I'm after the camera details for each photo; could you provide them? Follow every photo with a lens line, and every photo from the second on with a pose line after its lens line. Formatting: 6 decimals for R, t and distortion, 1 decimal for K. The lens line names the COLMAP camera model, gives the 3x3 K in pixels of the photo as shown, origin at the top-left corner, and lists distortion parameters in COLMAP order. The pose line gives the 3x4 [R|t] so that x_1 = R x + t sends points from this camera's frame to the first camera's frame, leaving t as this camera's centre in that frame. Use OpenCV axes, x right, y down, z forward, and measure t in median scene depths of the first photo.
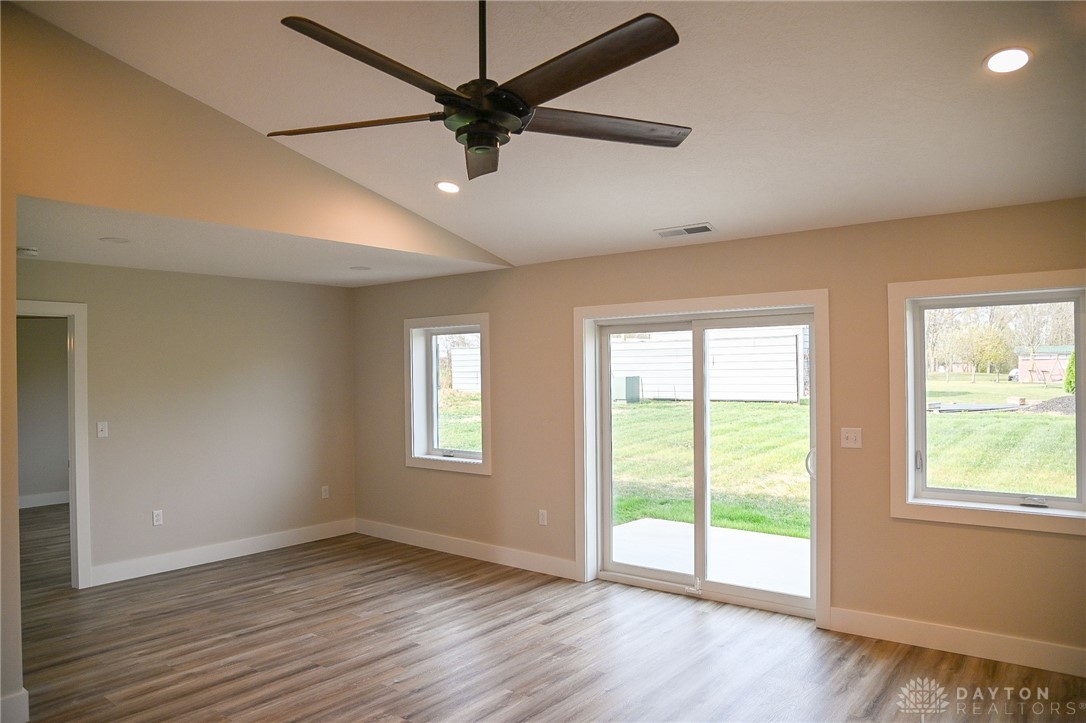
lens RADIAL K [[756.7, 0, 523.0], [0, 756.7, 366.8], [0, 0, 1]] dist [-0.069057, 0.006146]
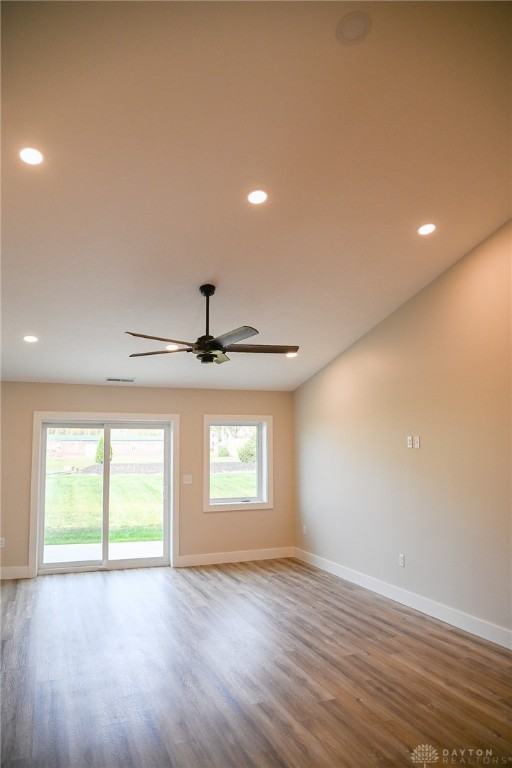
lens RADIAL K [[535.1, 0, 256.0], [0, 535.1, 384.0], [0, 0, 1]] dist [-0.069057, 0.006146]
pose [[0.495058, 0.111879, 0.861627, -0.842501], [-0.009173, 0.992293, -0.123575, 0.003140], [-0.868812, 0.053273, 0.492269, -0.012360]]
